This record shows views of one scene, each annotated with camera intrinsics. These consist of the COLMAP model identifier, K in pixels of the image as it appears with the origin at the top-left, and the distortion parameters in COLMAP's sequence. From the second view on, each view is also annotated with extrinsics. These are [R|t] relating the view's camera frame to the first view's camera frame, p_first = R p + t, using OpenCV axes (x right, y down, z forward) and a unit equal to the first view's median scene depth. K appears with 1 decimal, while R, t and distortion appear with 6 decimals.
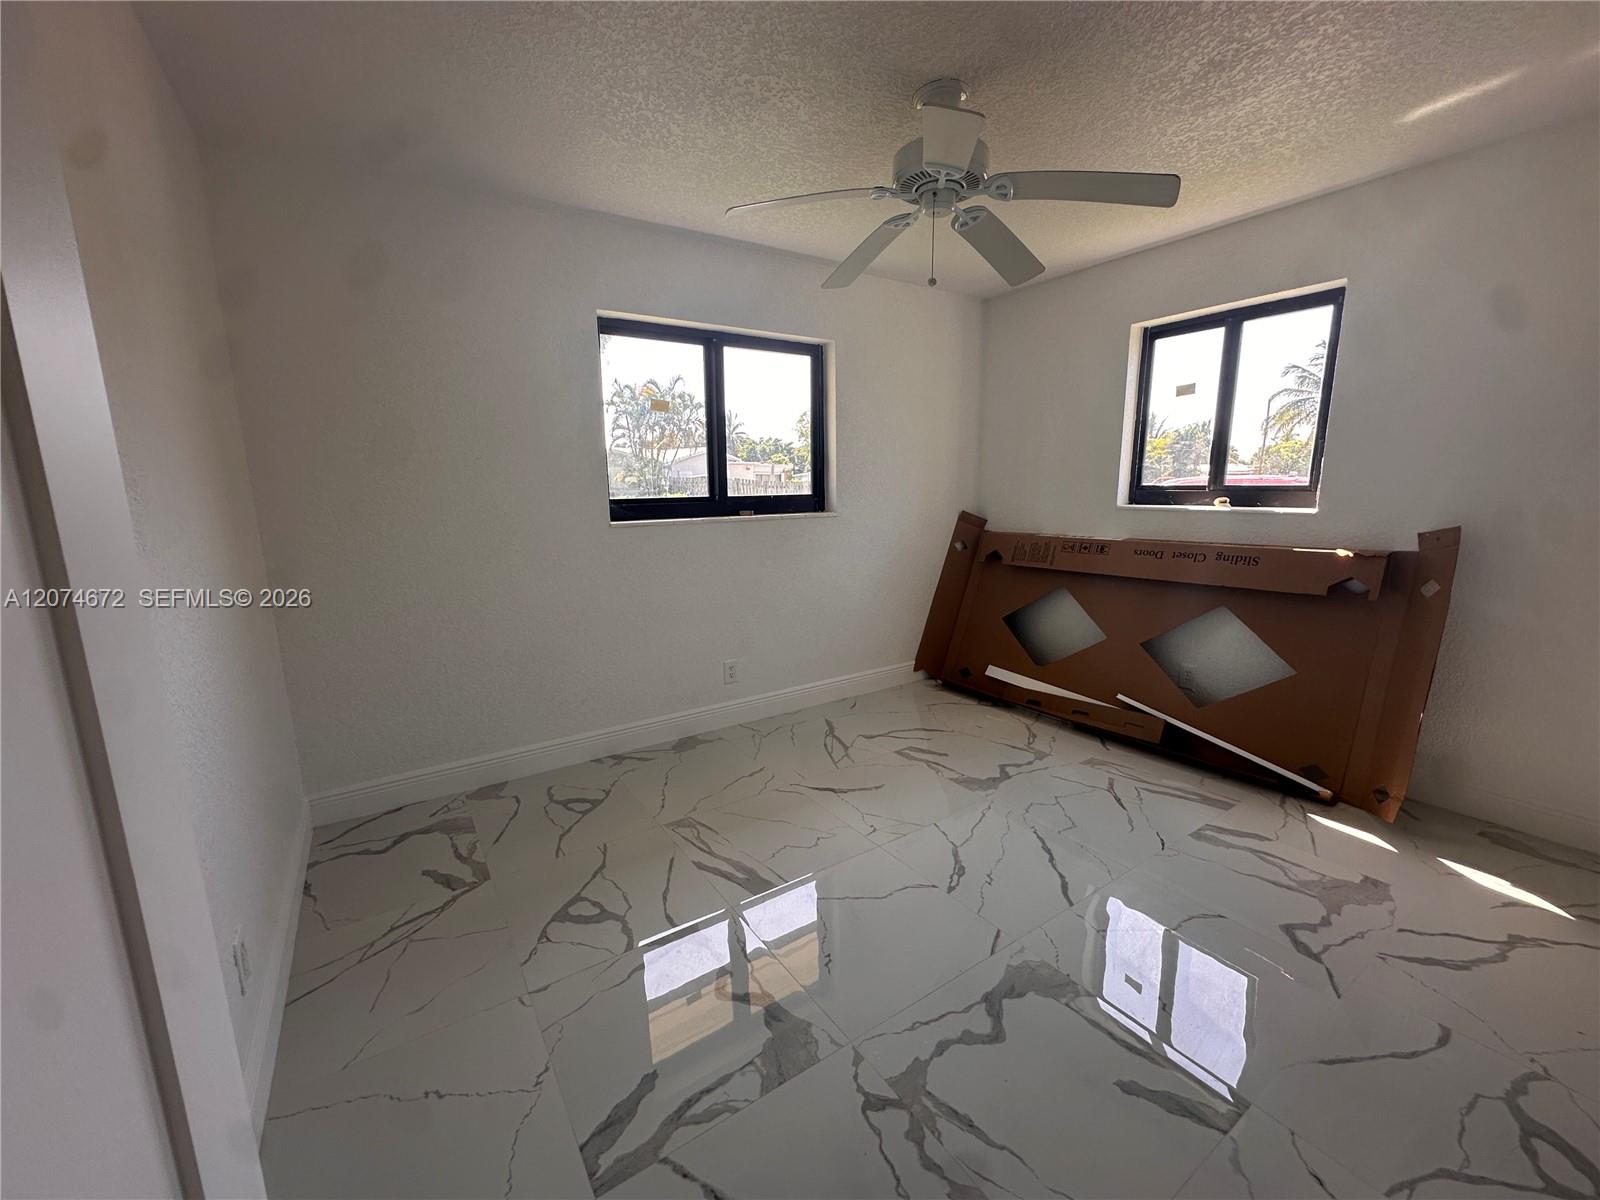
lens RADIAL K [[642.5, 0, 800.0], [0, 642.5, 600.0], [0, 0, 1]] dist [-0.001551, 0.000372]
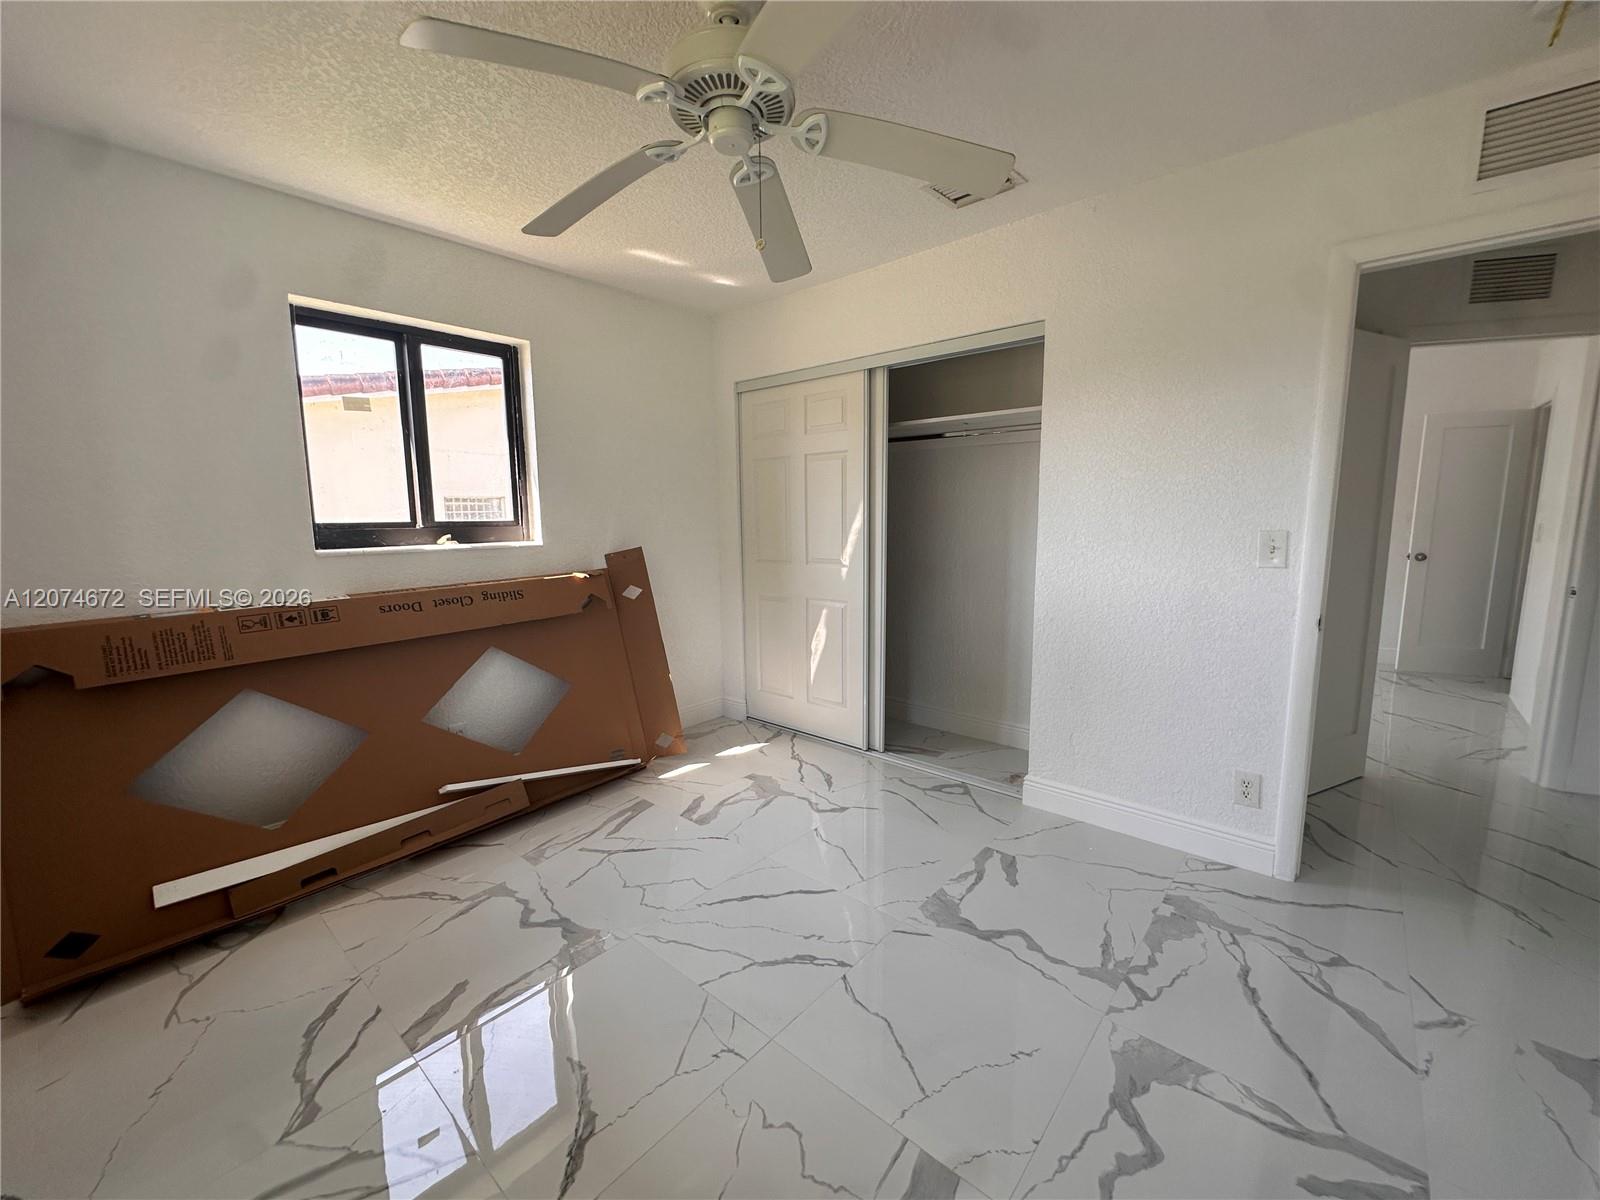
lens RADIAL K [[642.5, 0, 800.0], [0, 642.5, 600.0], [0, 0, 1]] dist [-0.001551, 0.000372]
pose [[-0.261450, -0.116921, 0.958109, -0.418409], [0.184048, 0.968385, 0.168398, -0.154066], [-0.947507, 0.220365, -0.231665, 0.887136]]
